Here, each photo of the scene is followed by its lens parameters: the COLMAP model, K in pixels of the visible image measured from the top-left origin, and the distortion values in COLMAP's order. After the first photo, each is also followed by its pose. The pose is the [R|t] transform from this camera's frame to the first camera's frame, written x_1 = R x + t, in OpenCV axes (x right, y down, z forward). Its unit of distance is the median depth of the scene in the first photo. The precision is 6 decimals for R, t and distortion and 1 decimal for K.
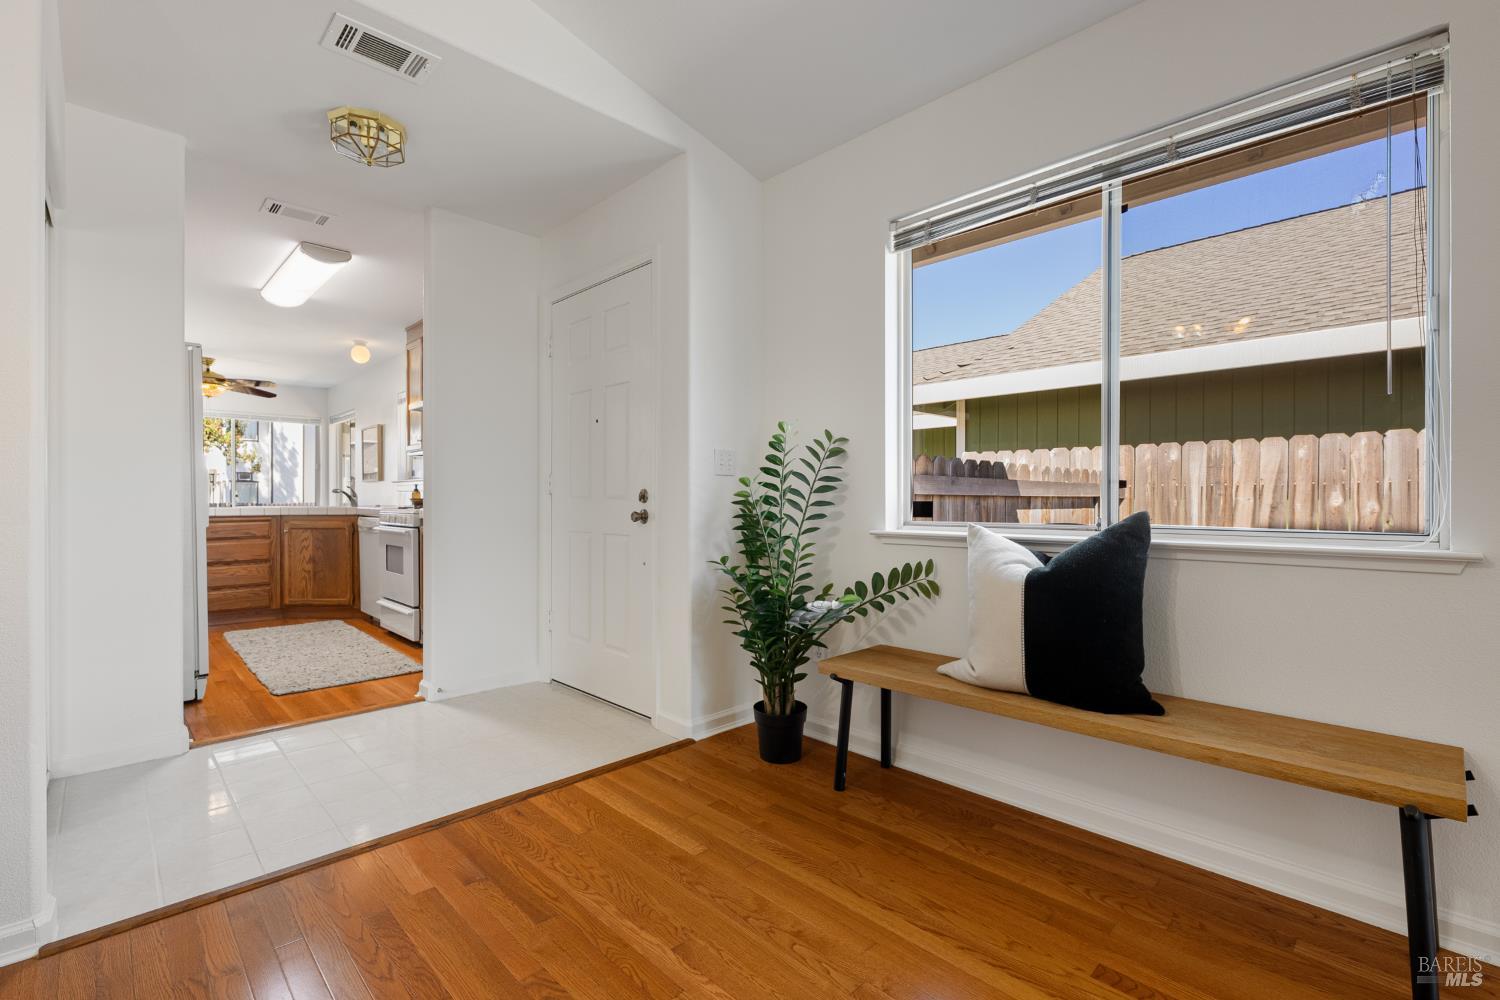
lens RADIAL K [[670.7, 0, 747.9], [0, 670.7, 502.6], [0, 0, 1]] dist [0.000739, -0.000342]
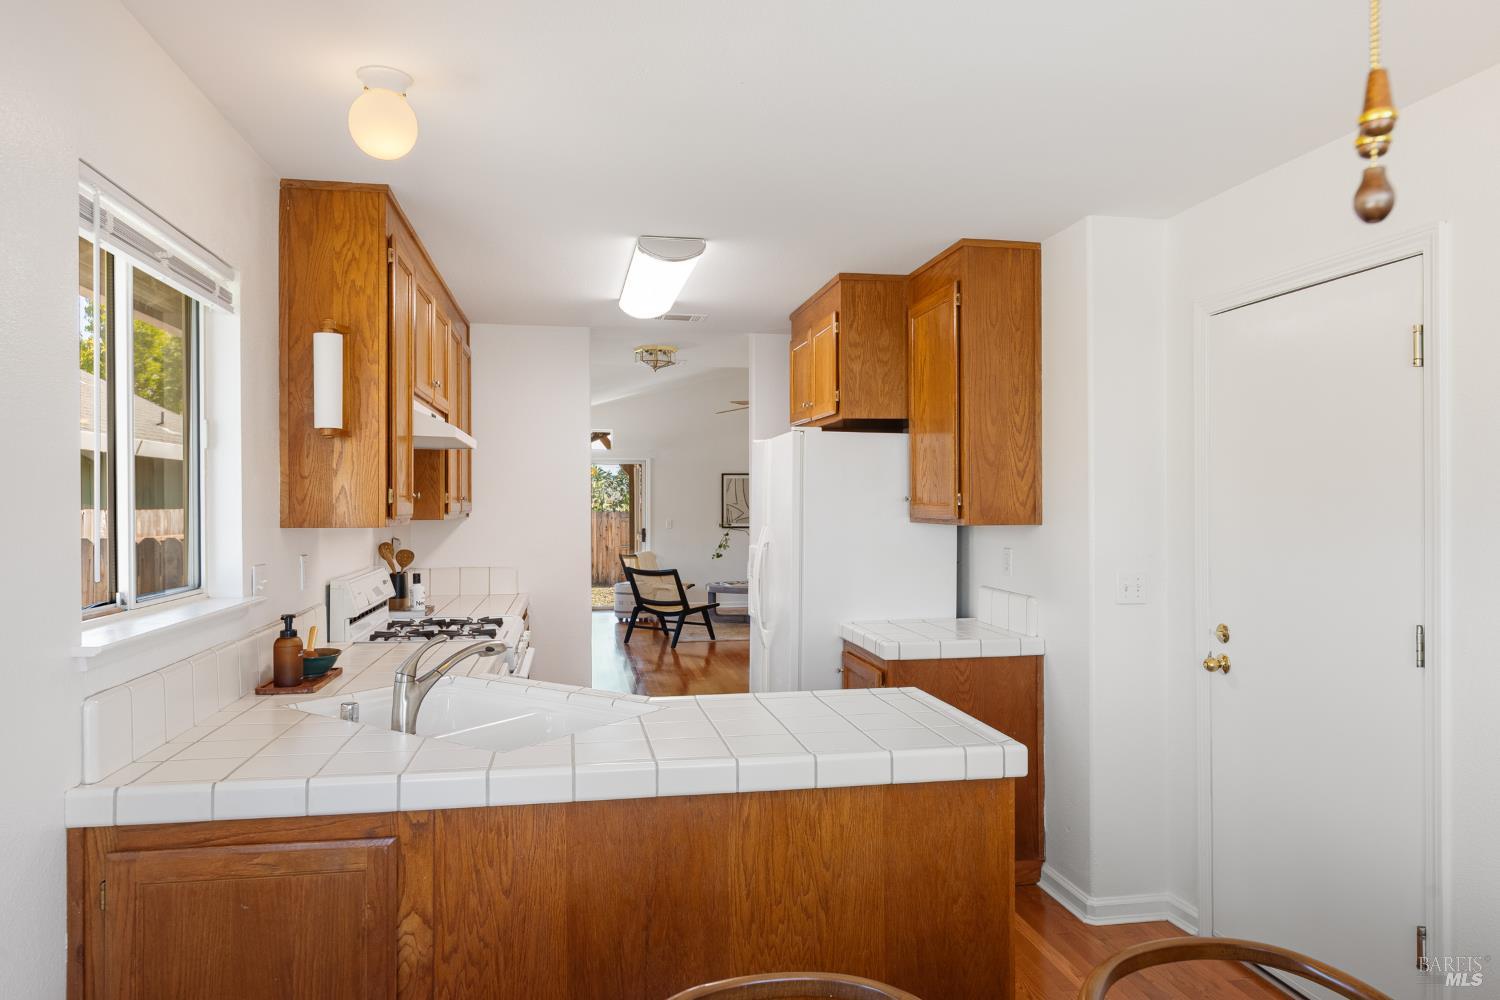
lens RADIAL K [[973.8, 0, 749.1], [0, 973.8, 521.9], [0, 0, 1]] dist [0.003100, -0.000600]
pose [[-0.831276, -0.009472, 0.555779, -1.445565], [0.003422, 0.999749, 0.022156, -0.124101], [-0.555849, 0.020320, -0.831035, 1.979188]]
